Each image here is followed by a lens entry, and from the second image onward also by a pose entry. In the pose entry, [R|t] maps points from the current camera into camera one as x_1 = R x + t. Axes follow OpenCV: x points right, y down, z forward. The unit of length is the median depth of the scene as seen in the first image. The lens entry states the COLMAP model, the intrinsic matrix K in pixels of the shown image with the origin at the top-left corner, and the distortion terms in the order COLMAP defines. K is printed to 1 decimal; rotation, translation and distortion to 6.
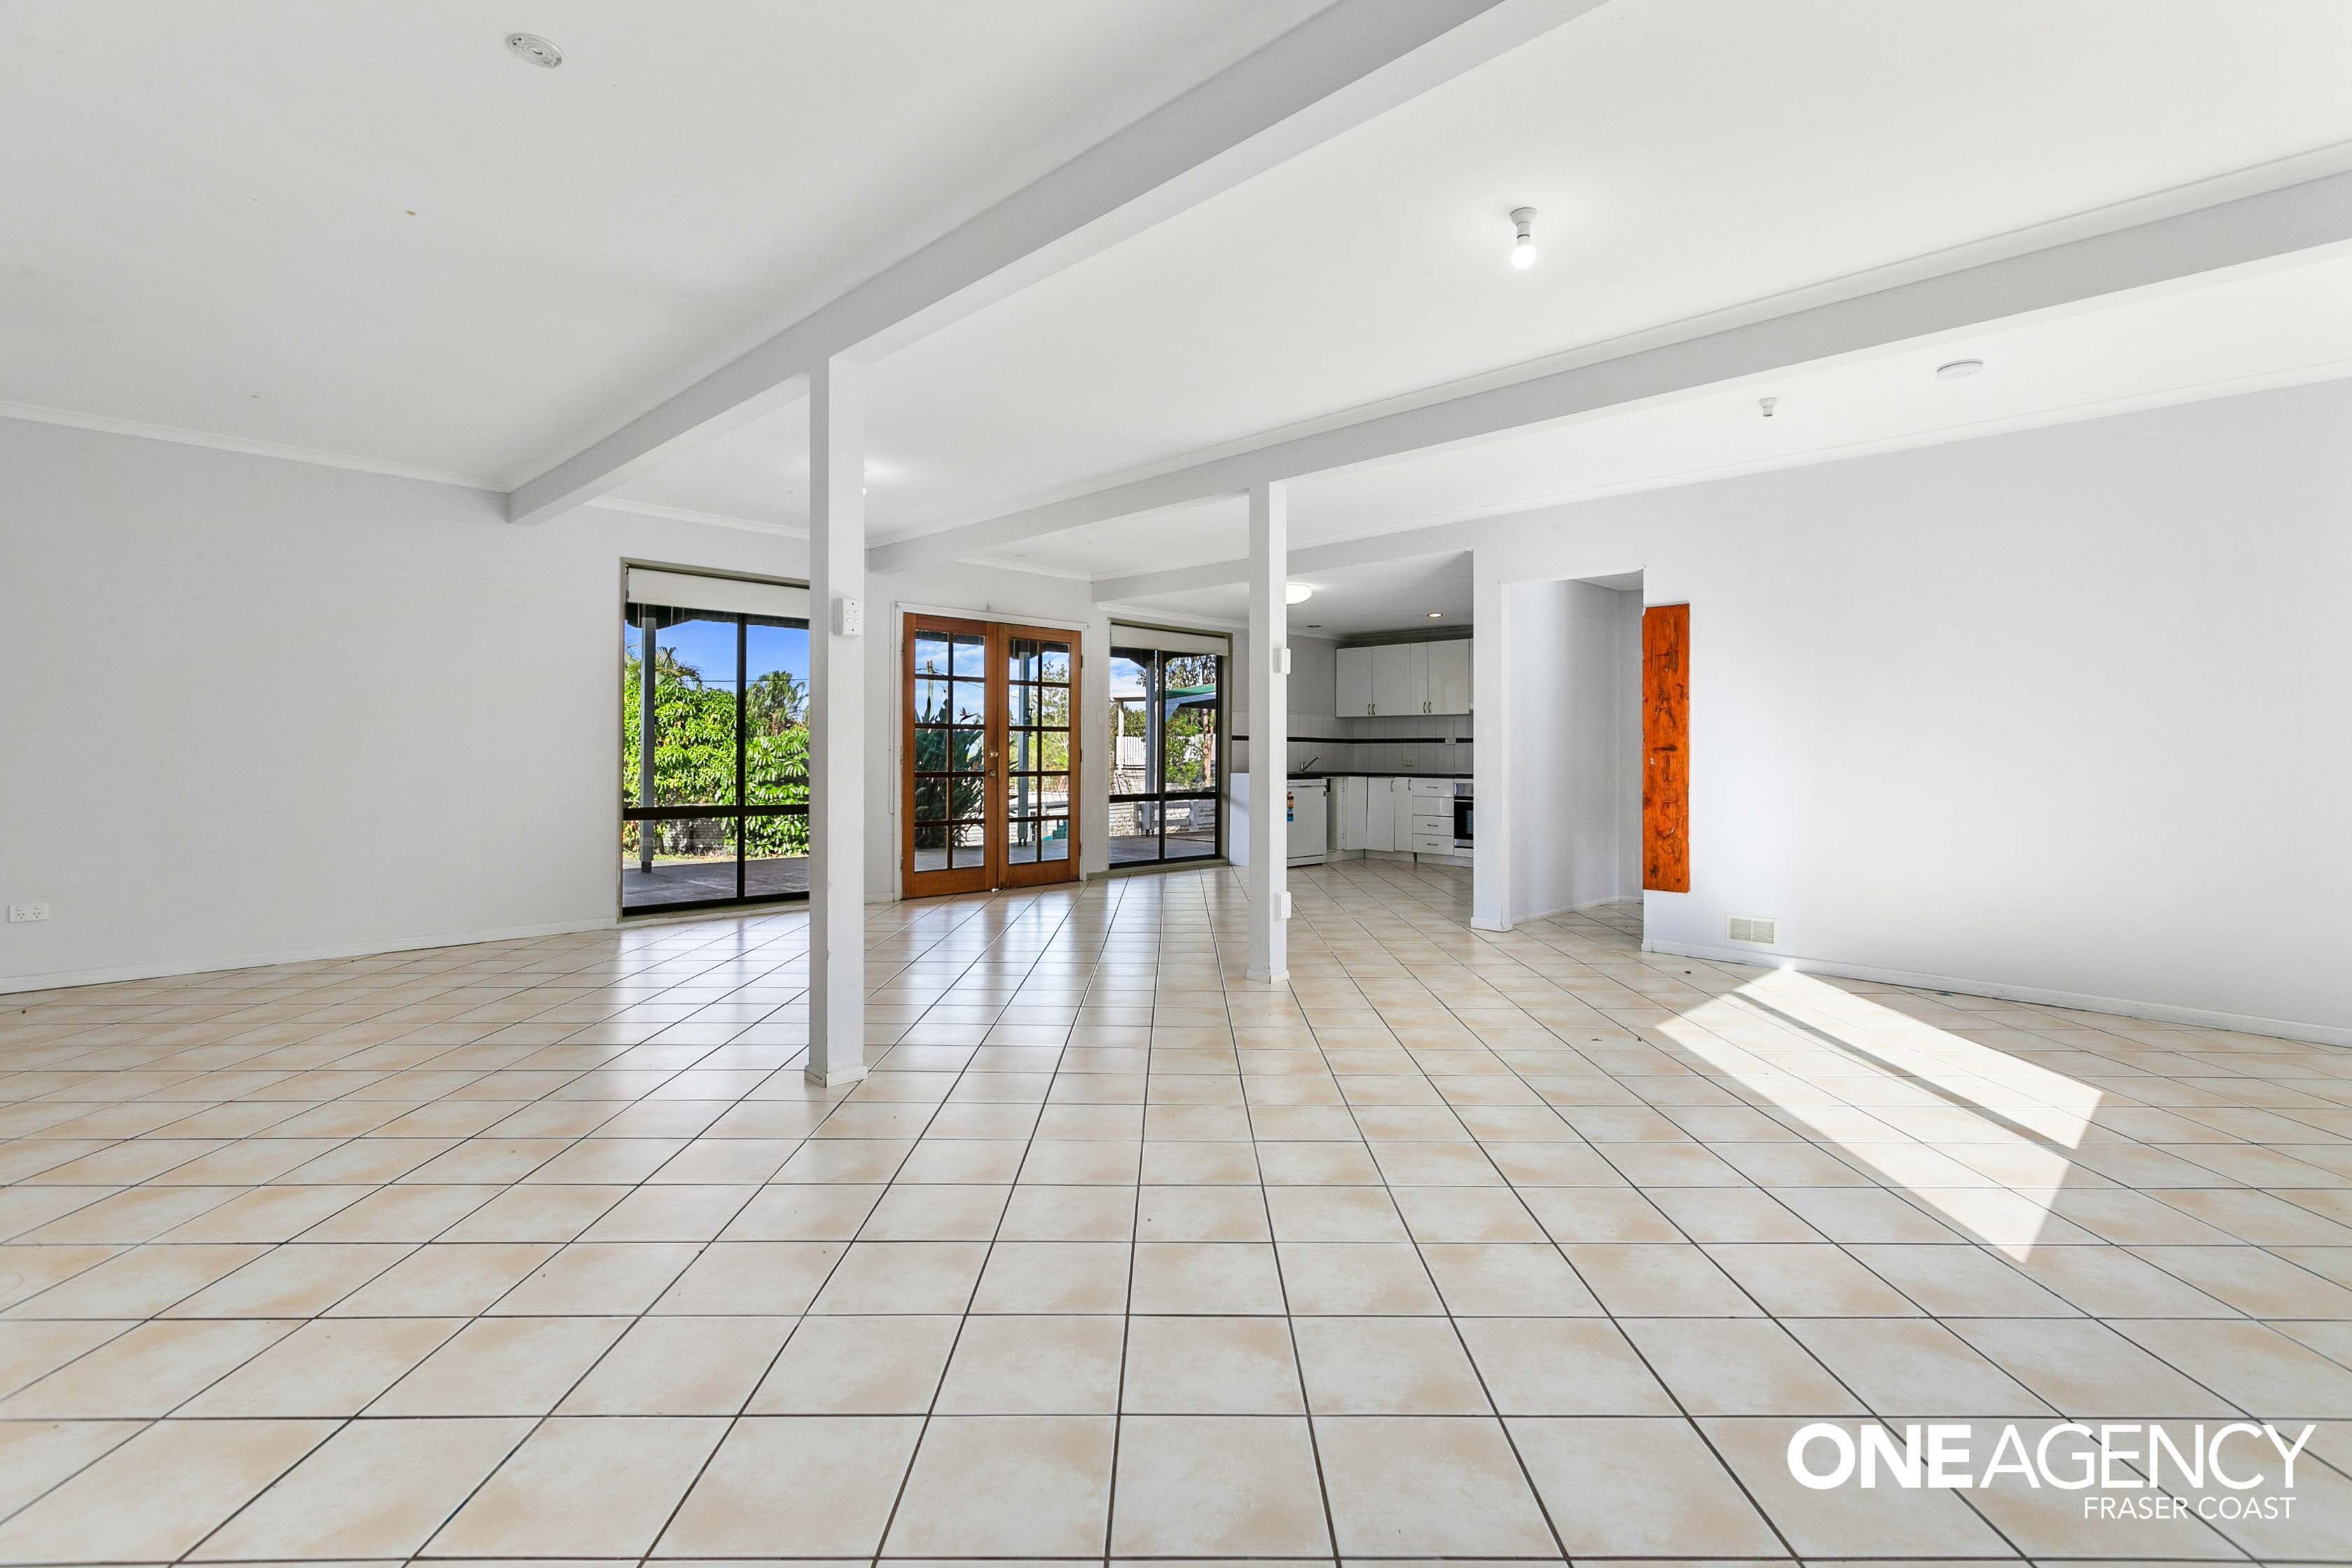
lens RADIAL K [[1071.7, 0, 1174.8], [0, 1071.7, 754.8], [0, 0, 1]] dist [0.000523, 0.000019]
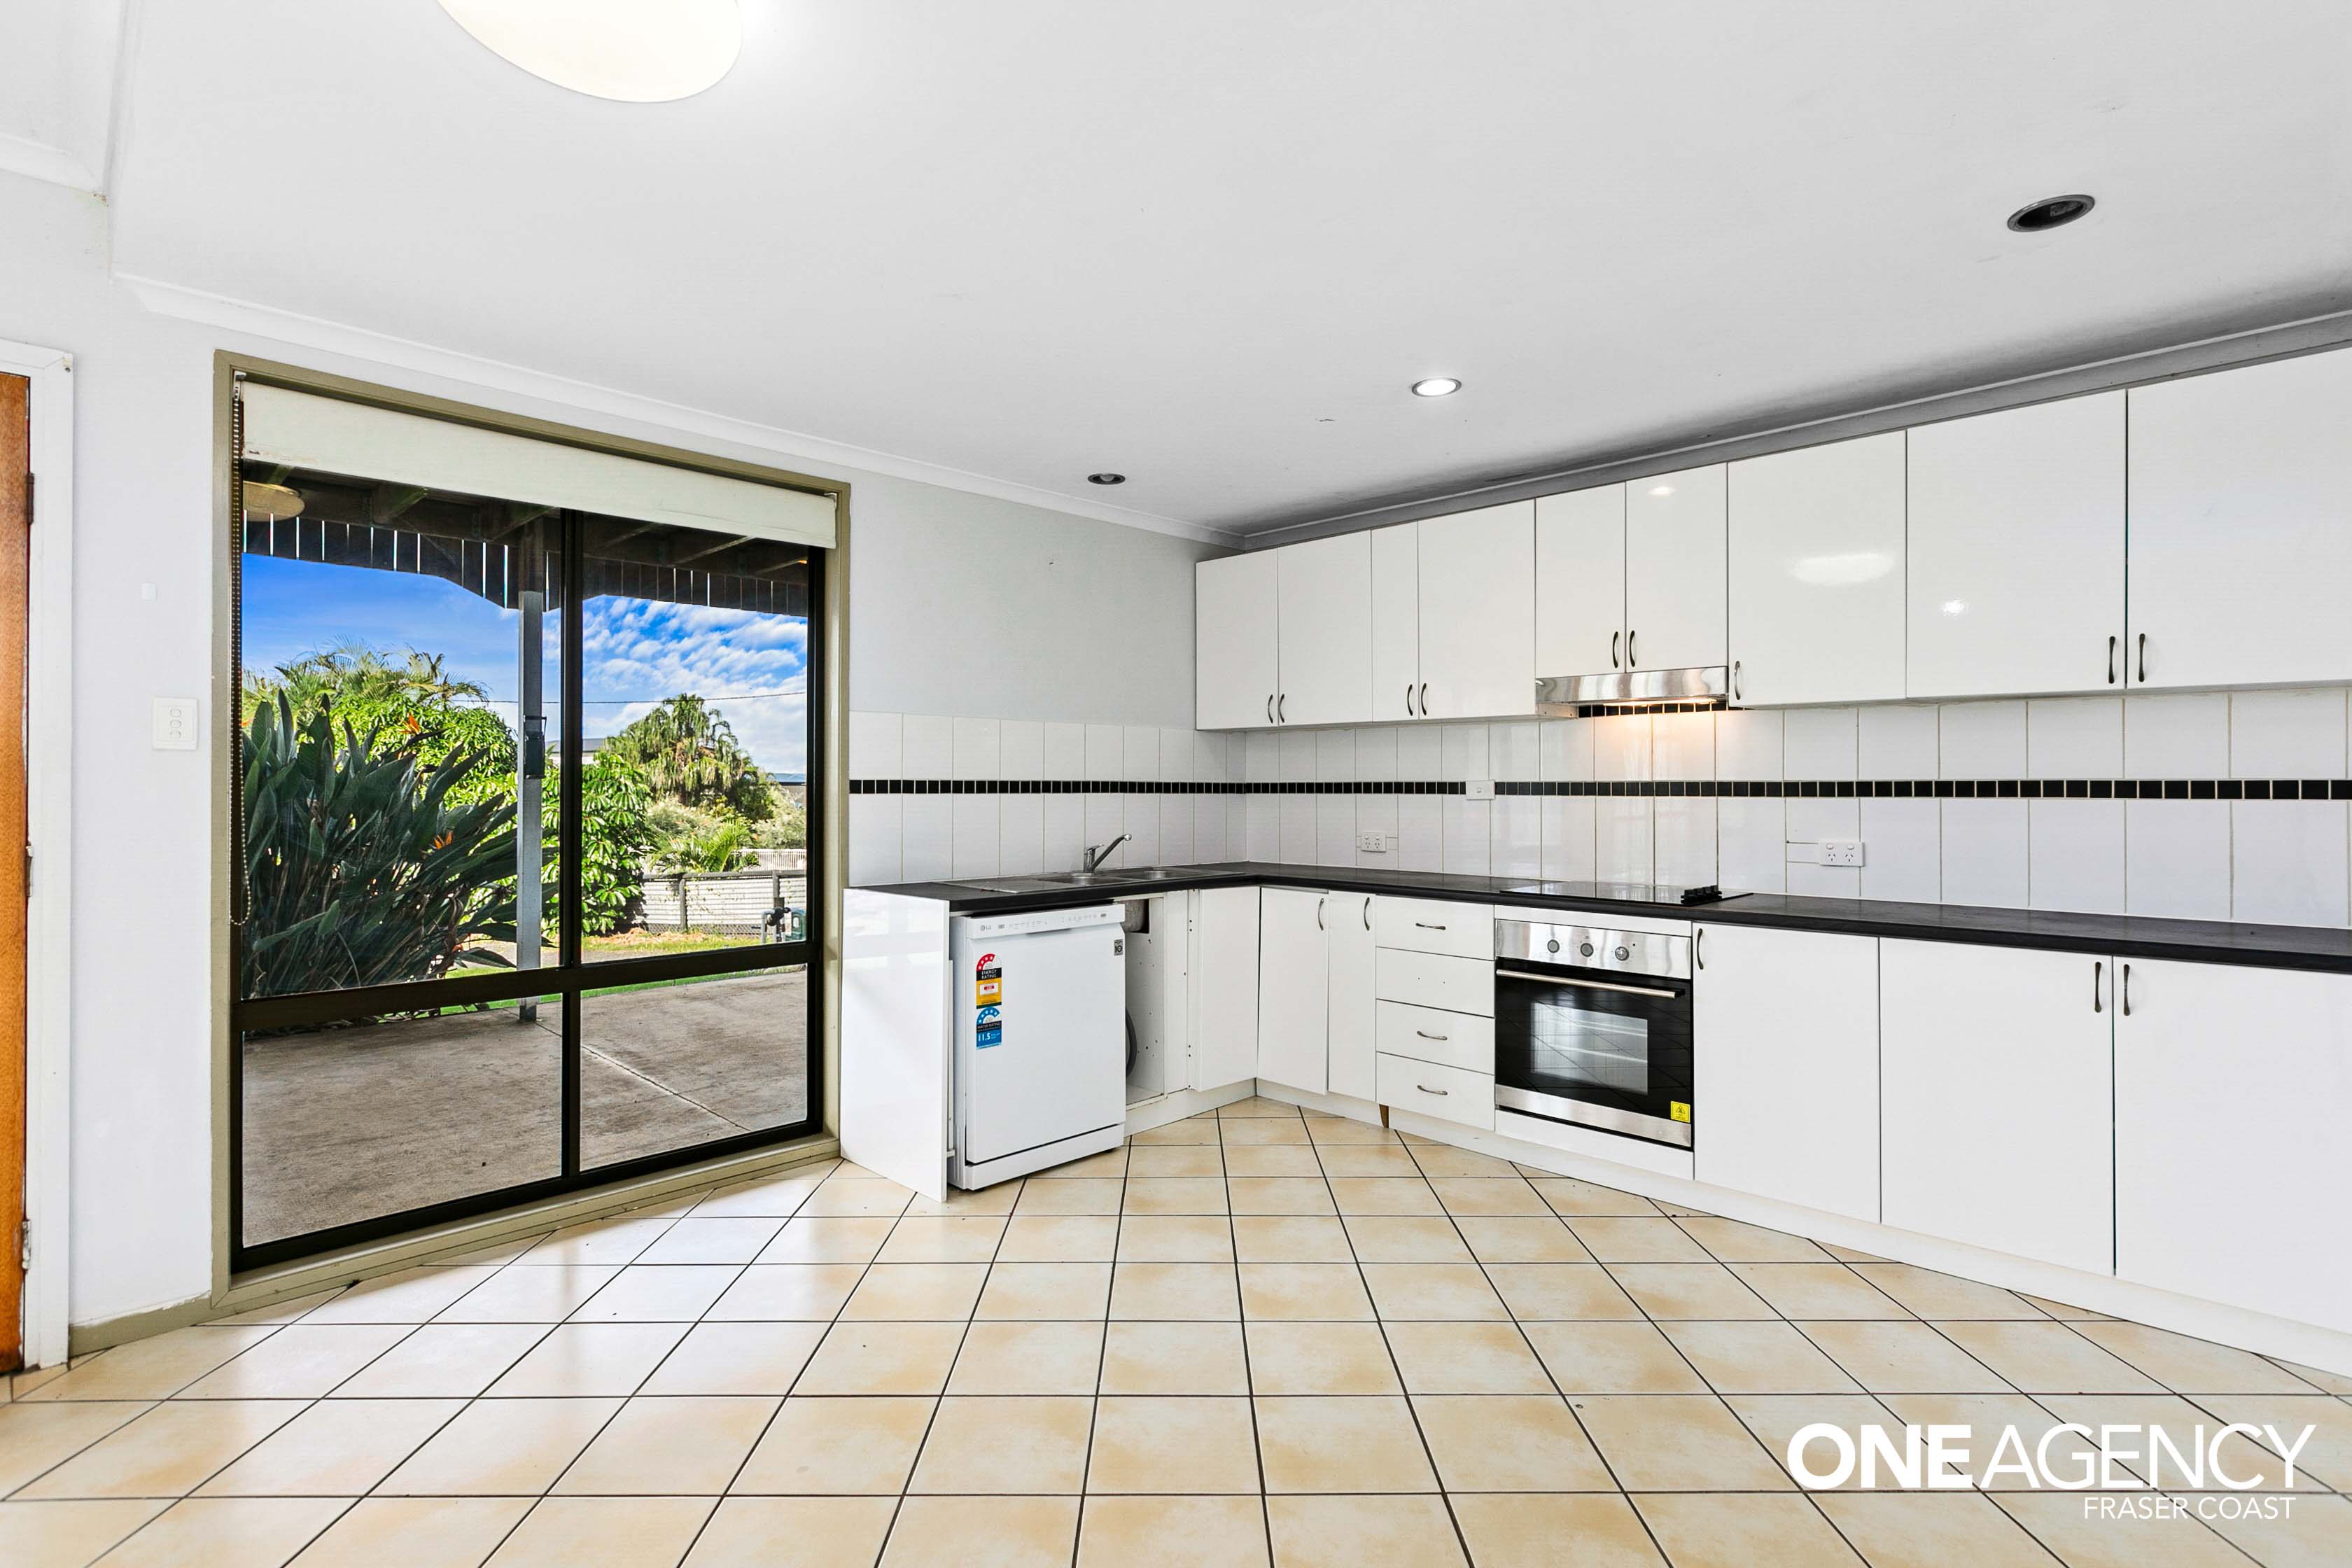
lens RADIAL K [[1116.7, 0, 1176.0], [0, 1116.7, 784.0], [0, 0, 1]] dist [-0.000813, -0.000071]
pose [[0.999969, -0.005337, 0.005823, 0.152591], [0.005344, 0.999985, -0.001096, -0.015557], [-0.005817, 0.001127, 0.999982, 0.626593]]
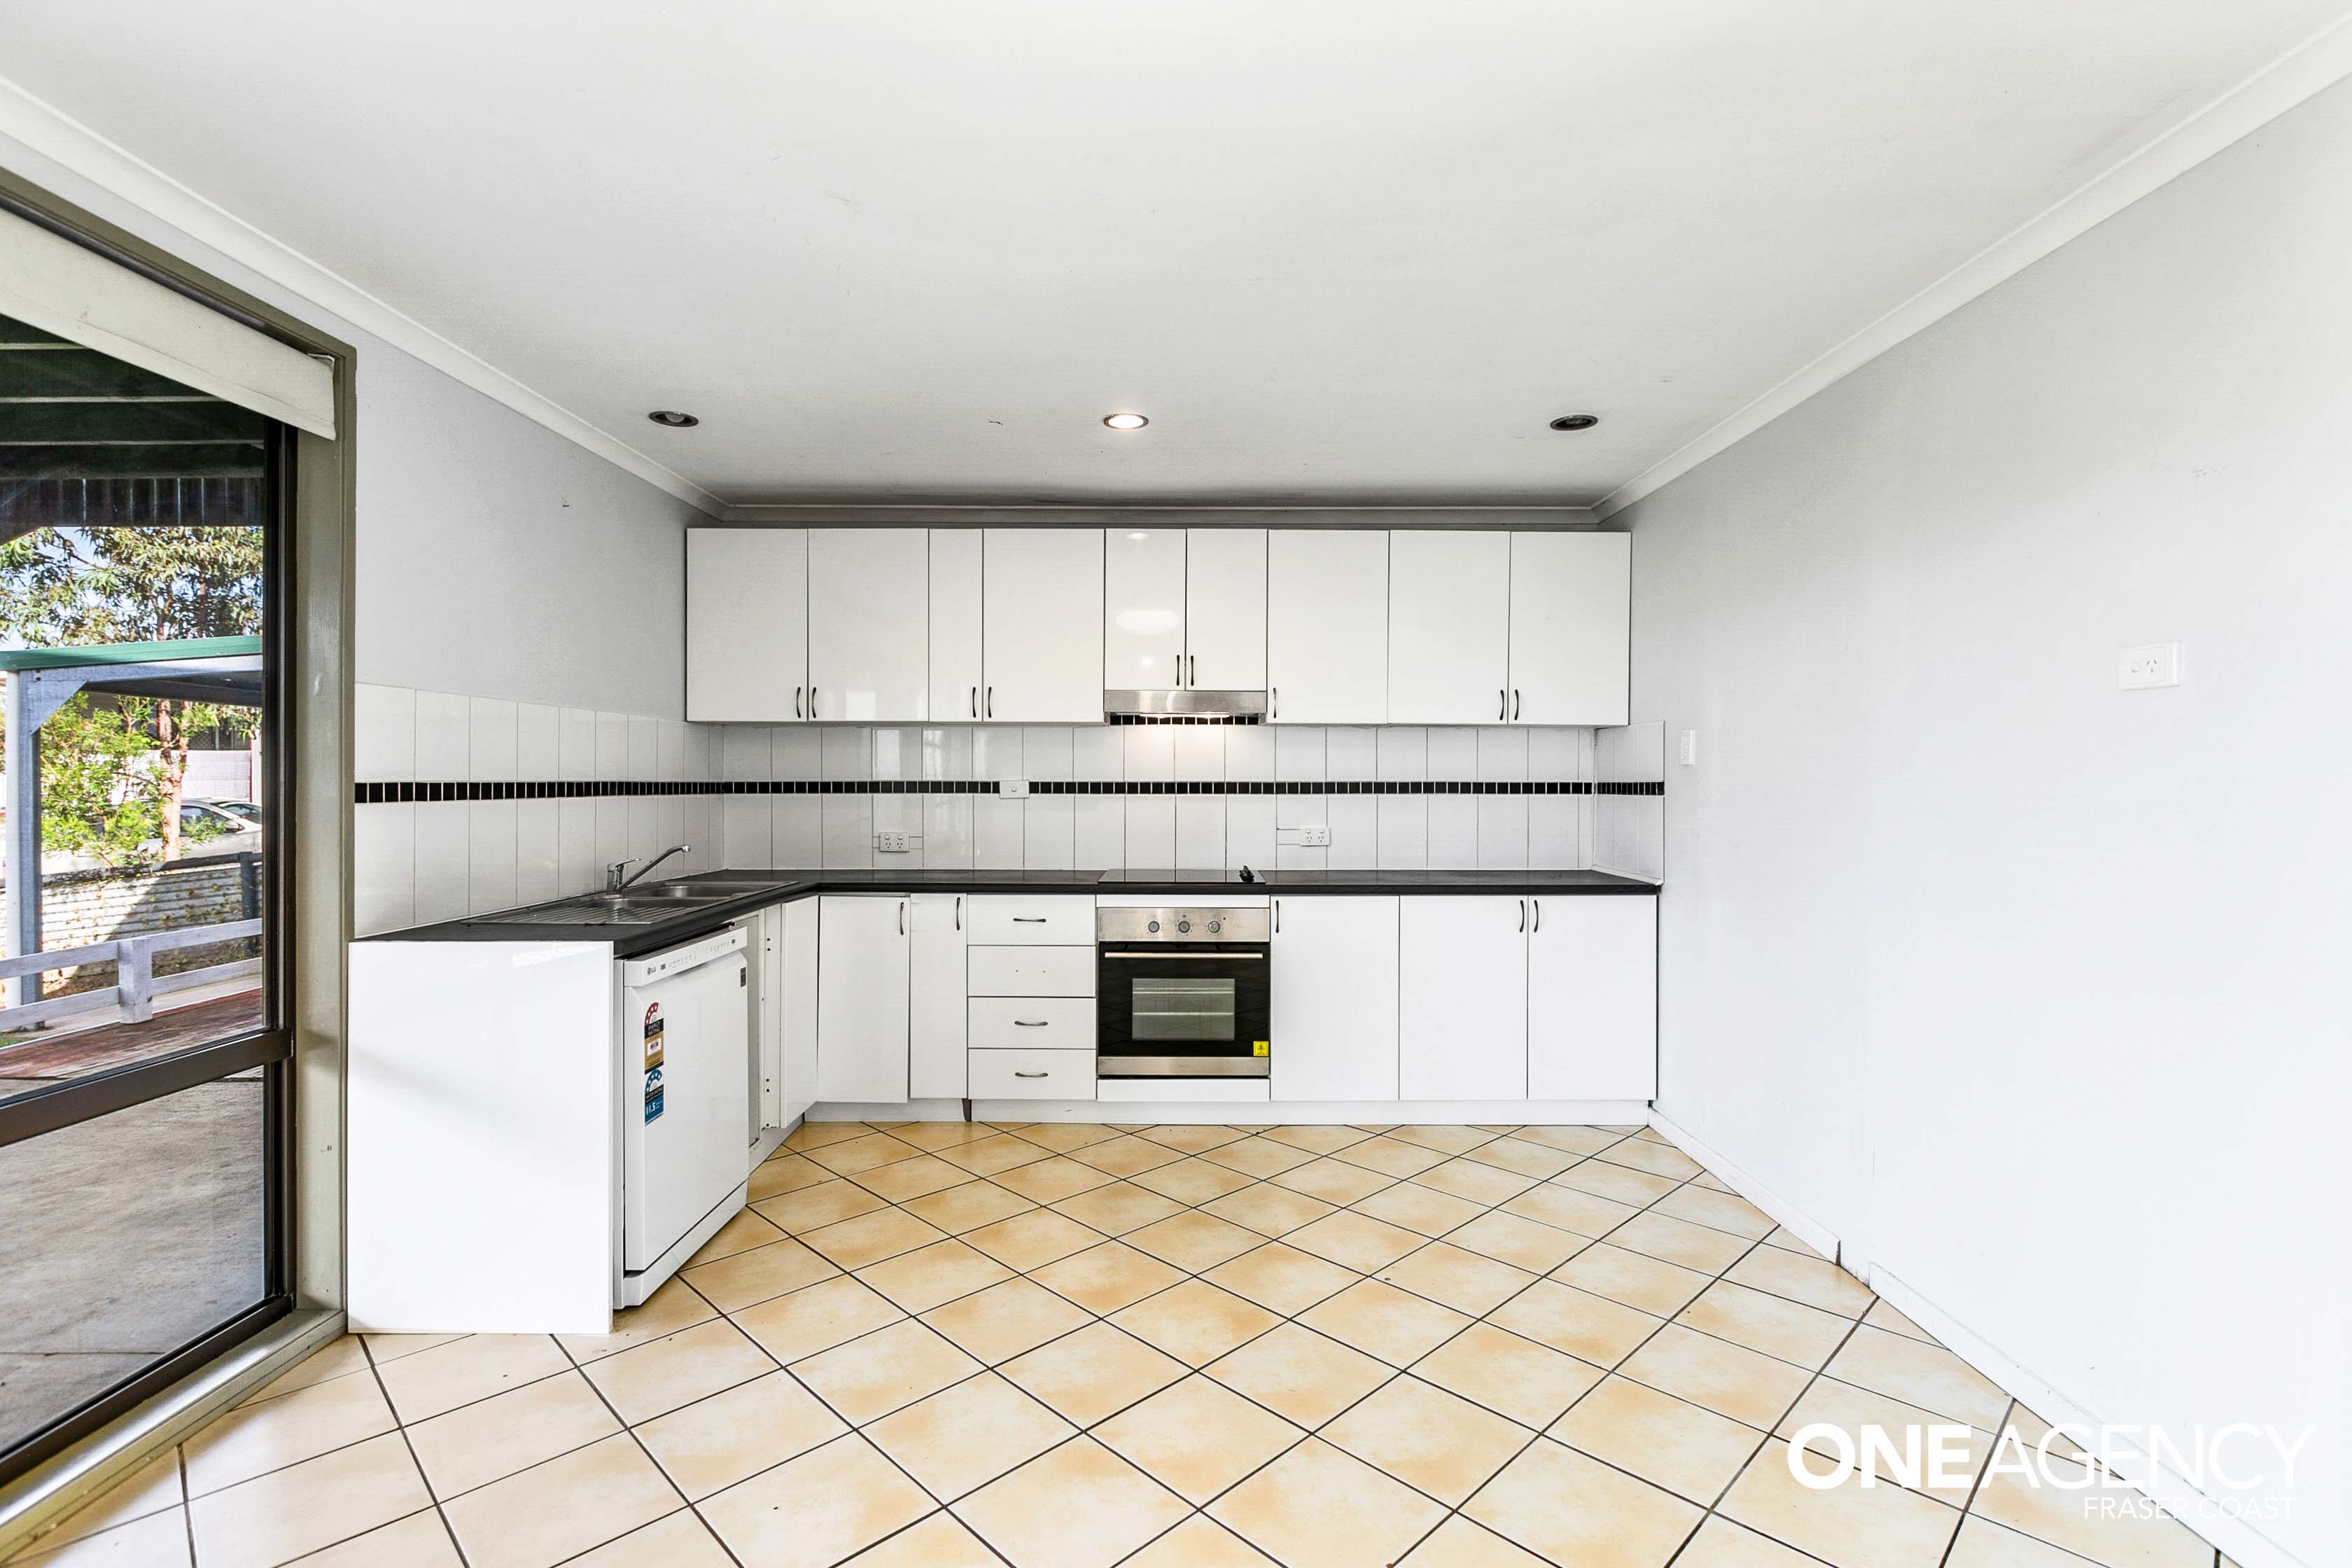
lens RADIAL K [[1095.1, 0, 1176.0], [0, 1095.1, 784.0], [0, 0, 1]] dist [-0.001770, 0.000061]
pose [[0.712325, -0.009639, 0.701783, 0.012958], [0.002756, 0.999936, 0.010937, -0.019684], [-0.701844, -0.005856, 0.712307, 0.685711]]
